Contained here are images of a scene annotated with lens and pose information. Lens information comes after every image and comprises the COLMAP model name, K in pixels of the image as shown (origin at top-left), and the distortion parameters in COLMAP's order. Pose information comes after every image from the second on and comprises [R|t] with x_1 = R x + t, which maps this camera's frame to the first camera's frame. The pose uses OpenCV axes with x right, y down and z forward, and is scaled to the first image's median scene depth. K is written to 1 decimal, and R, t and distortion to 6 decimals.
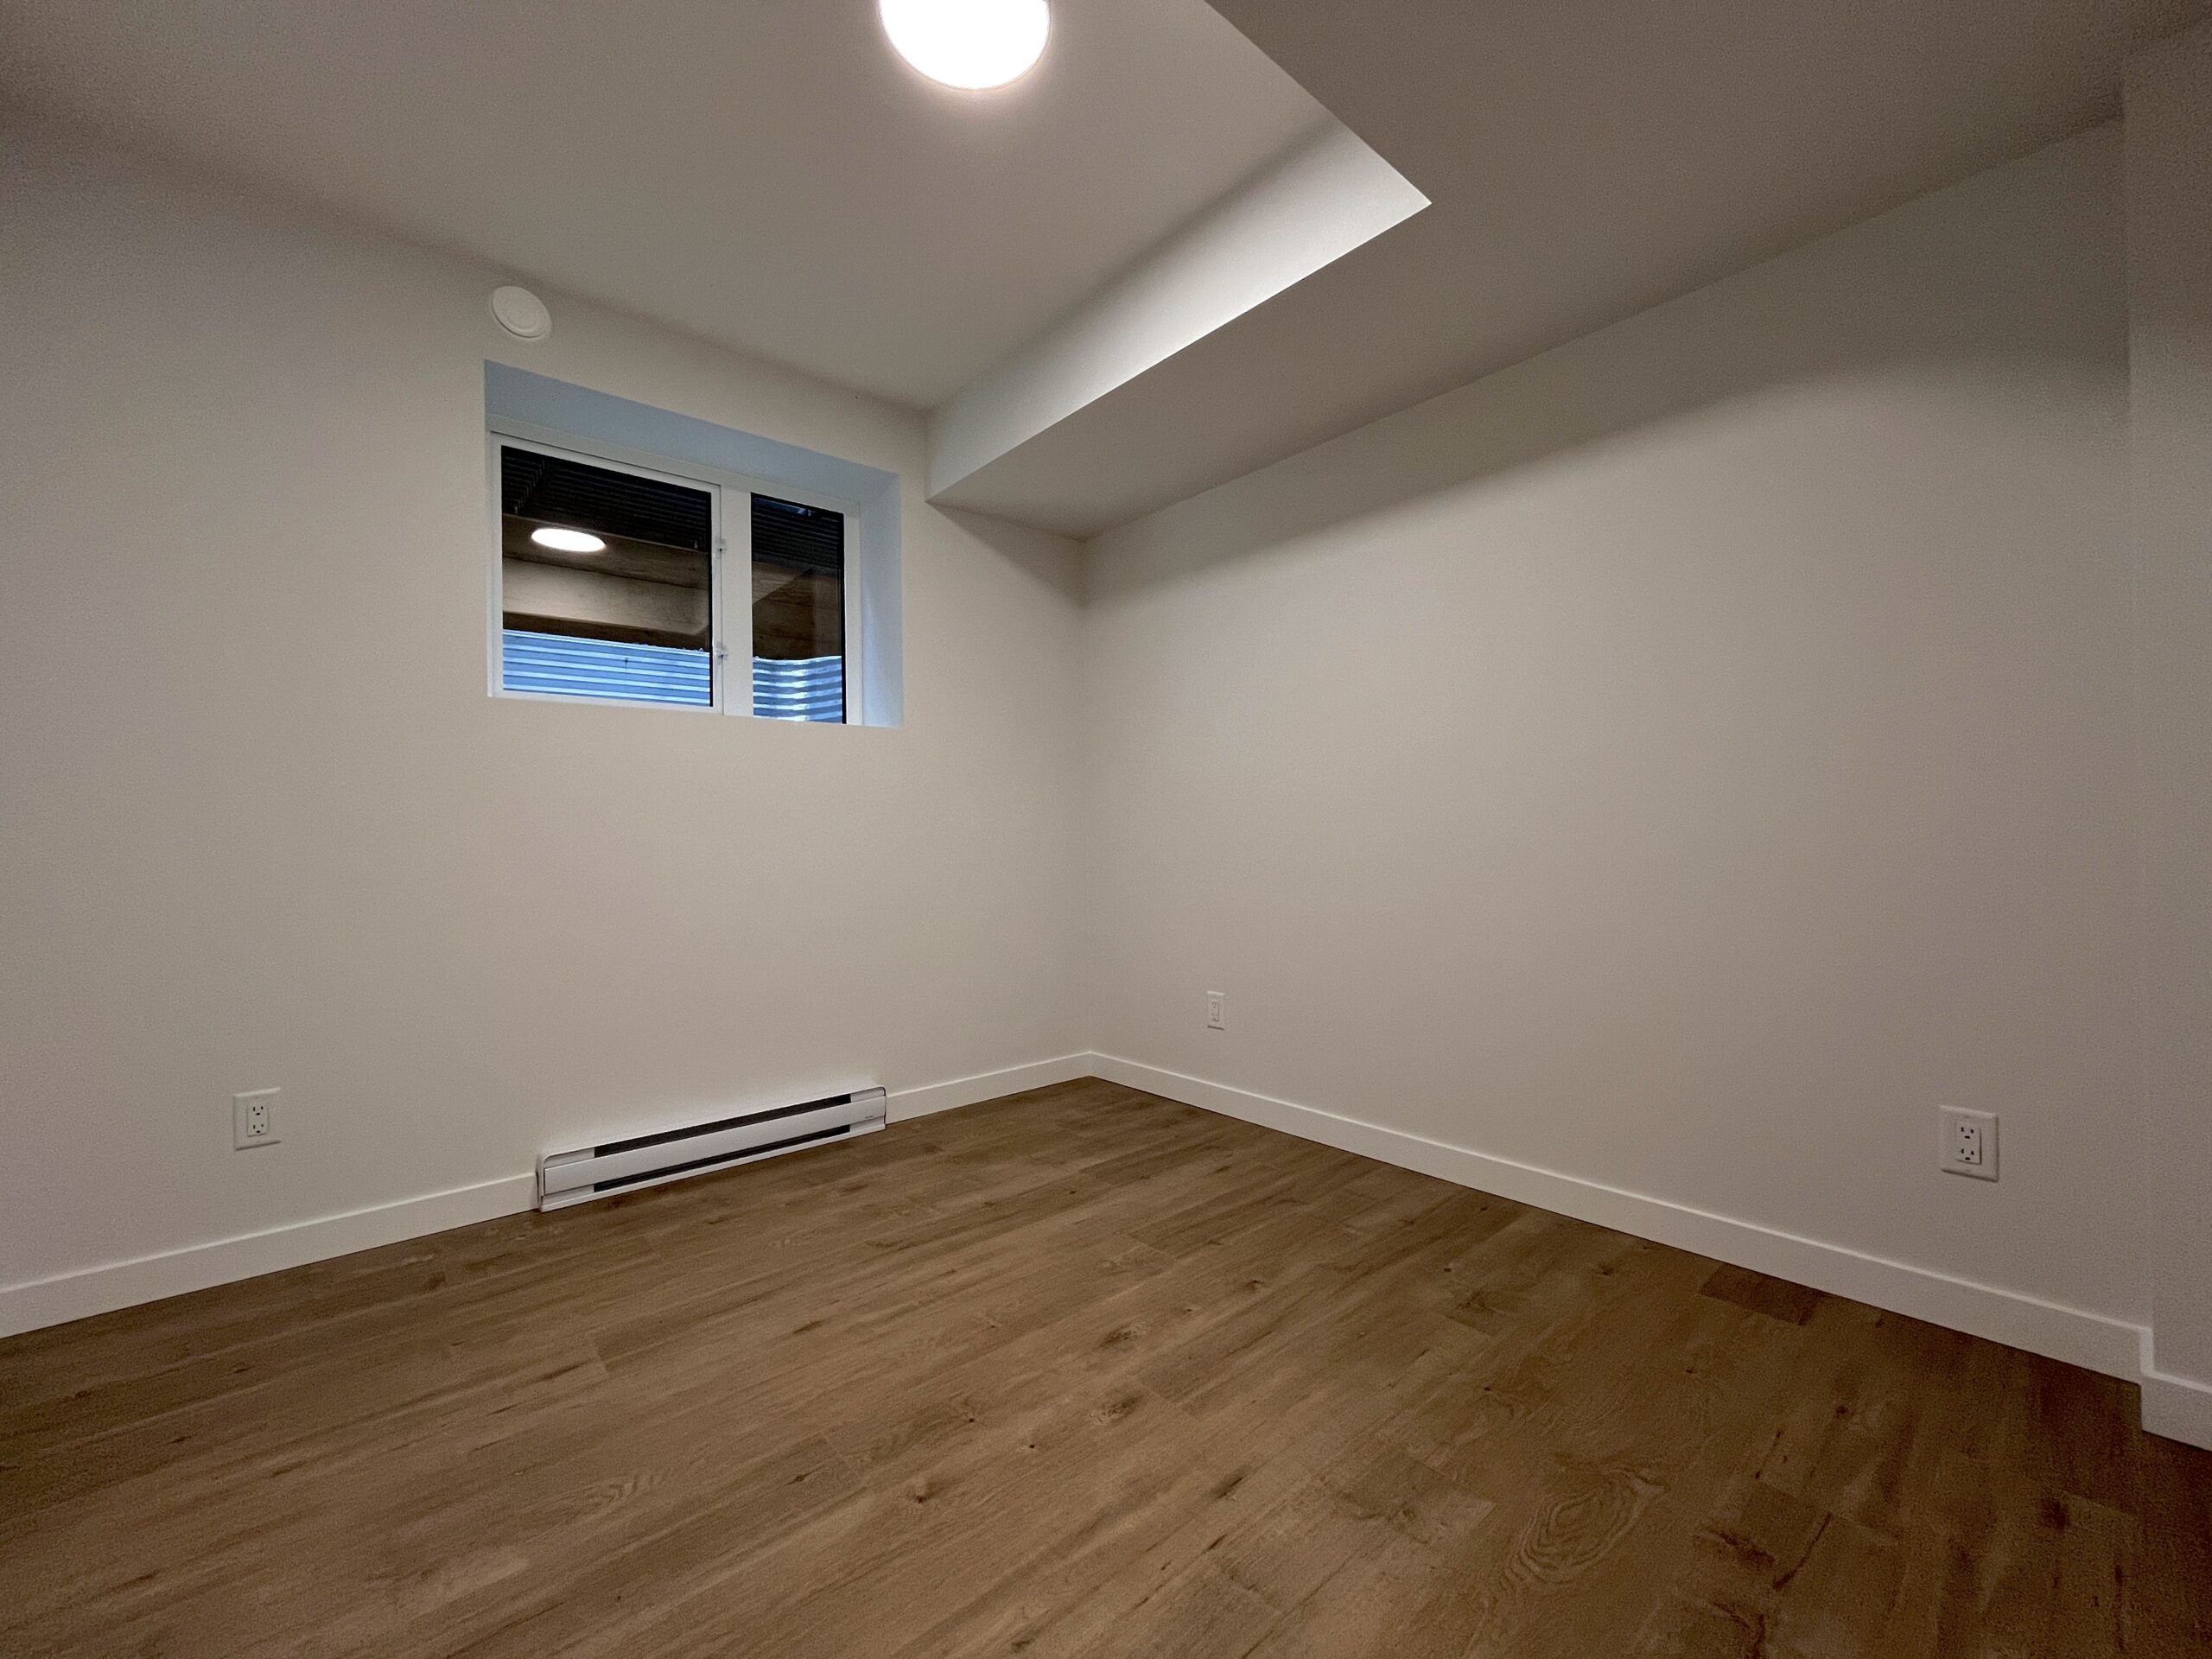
lens RADIAL K [[890.1, 0, 1100.6], [0, 890.1, 830.9], [0, 0, 1]] dist [-0.001937, -0.000236]
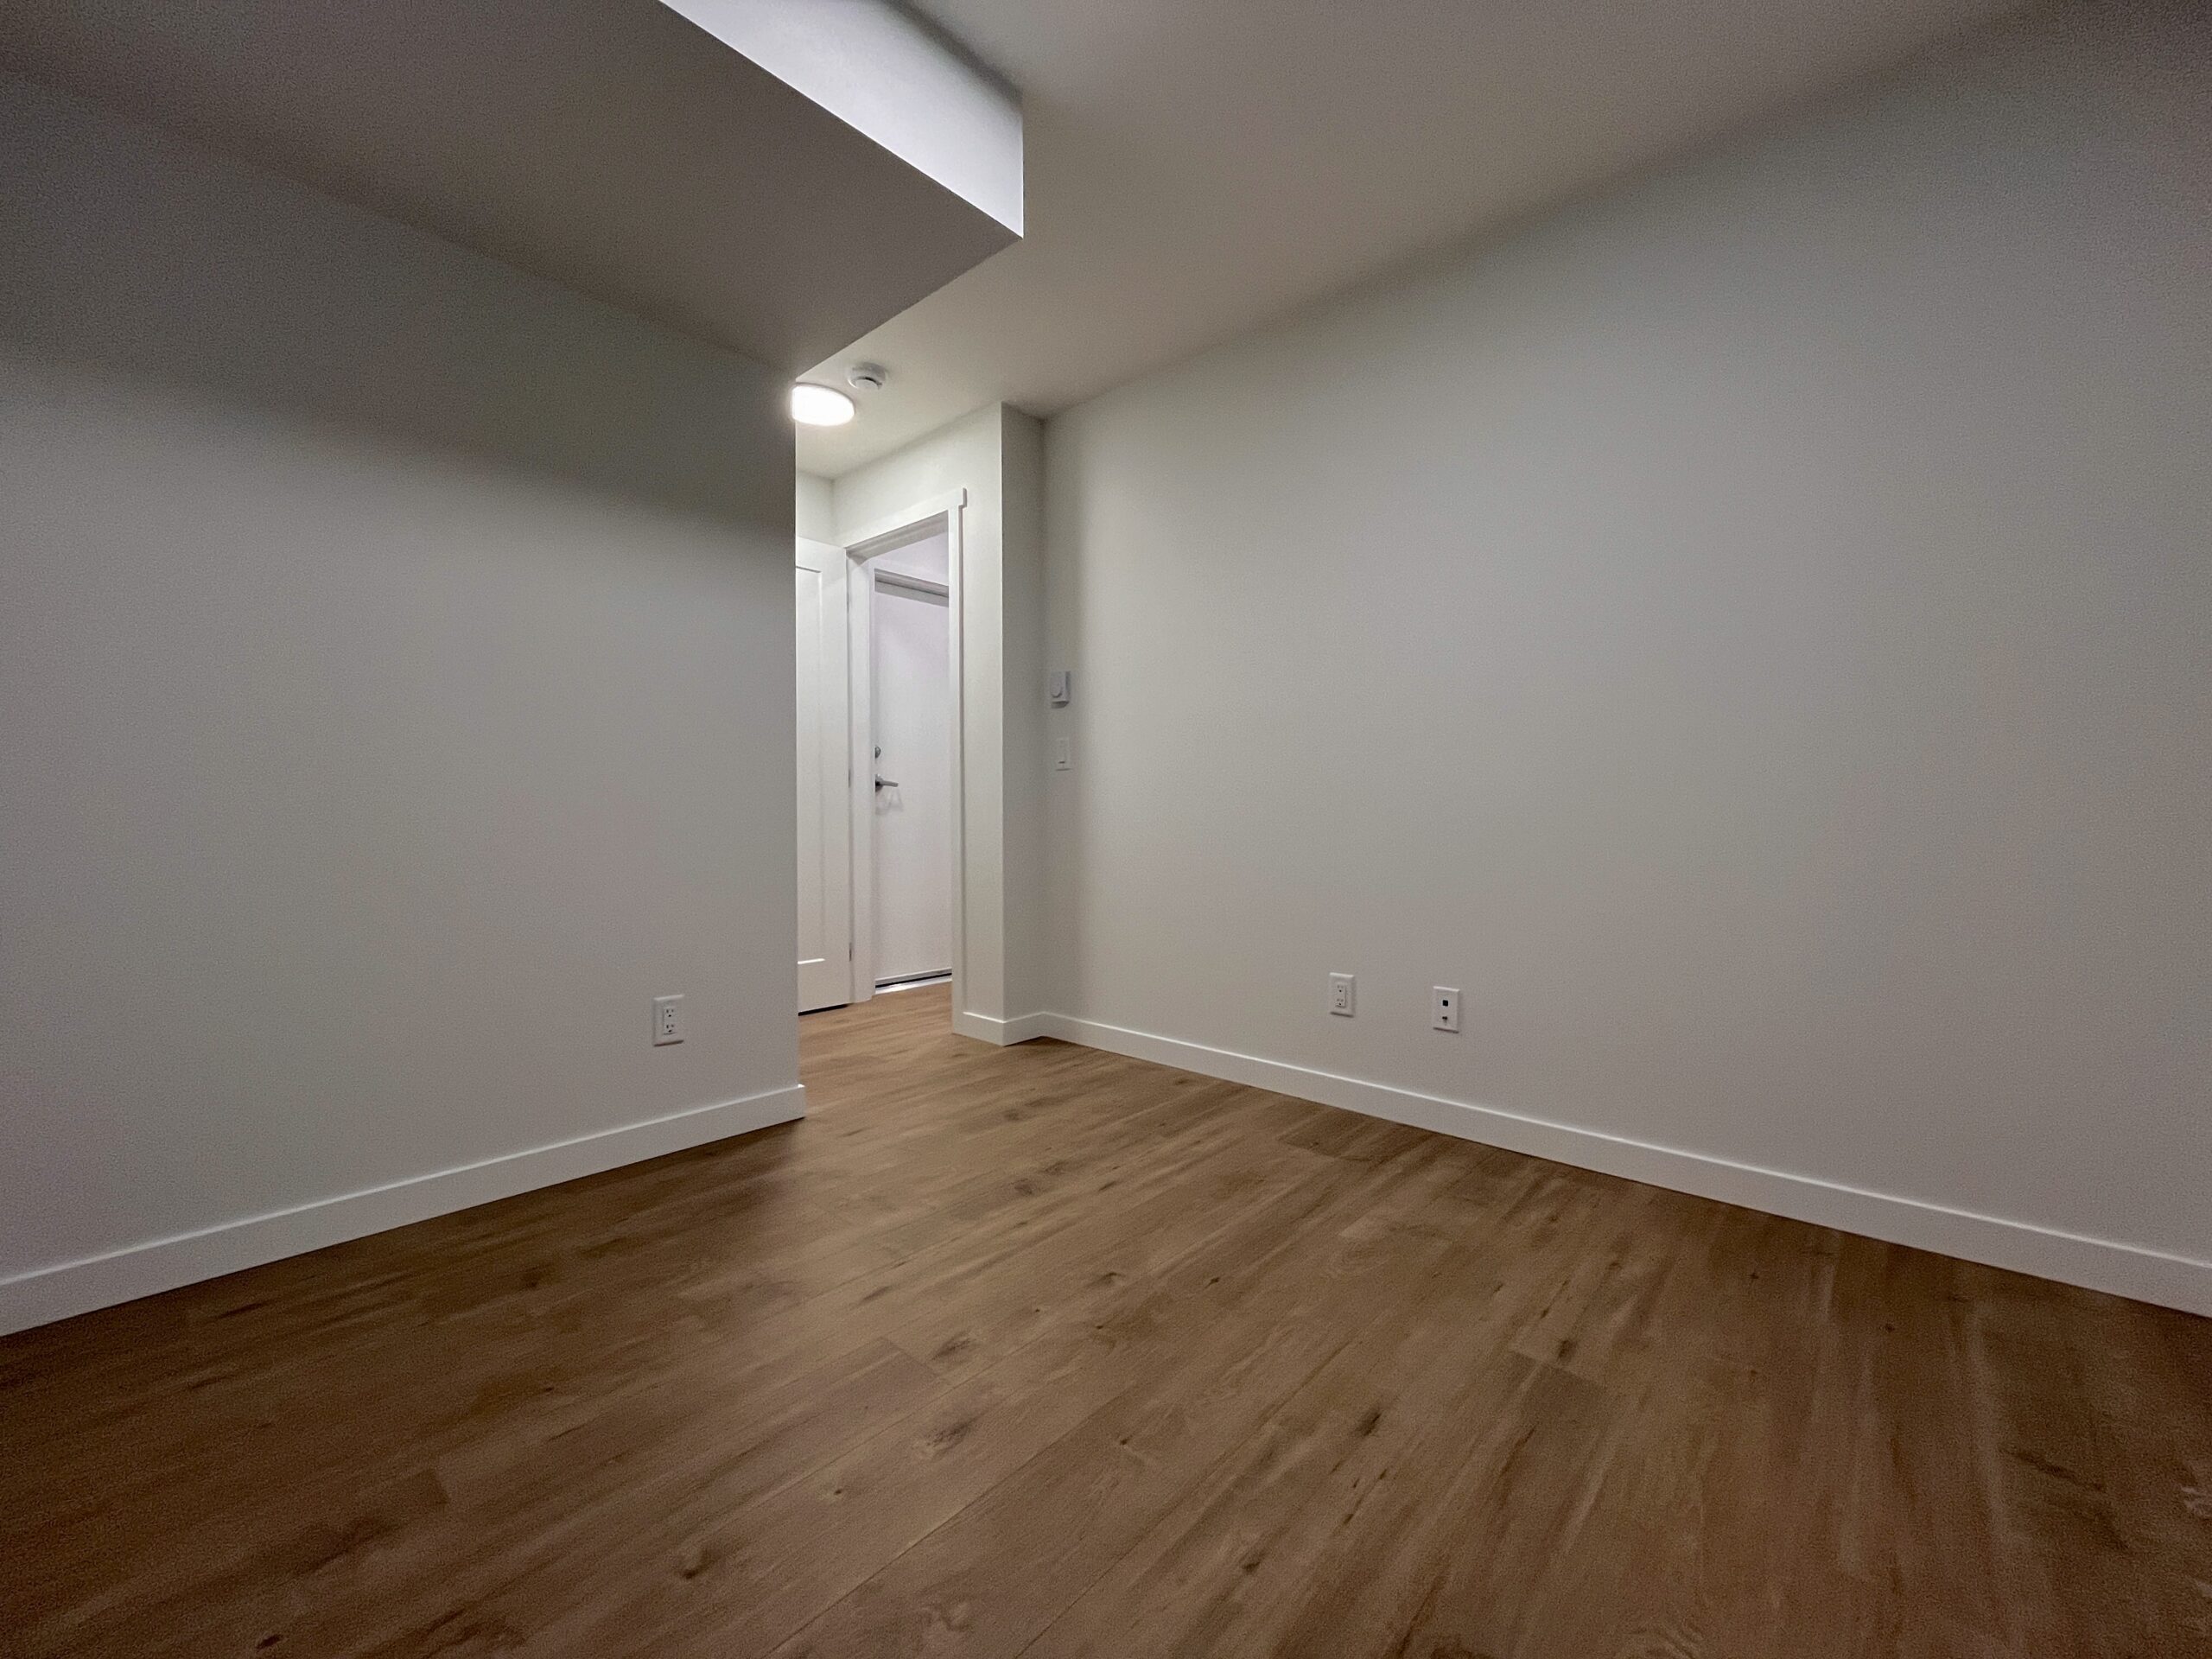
lens RADIAL K [[890.1, 0, 1100.6], [0, 890.1, 830.9], [0, 0, 1]] dist [-0.001937, -0.000236]
pose [[-0.991547, 0.018926, -0.128358, -0.019130], [0.017087, 0.999735, 0.015411, 0.047476], [0.128616, 0.013088, -0.991608, 1.884023]]
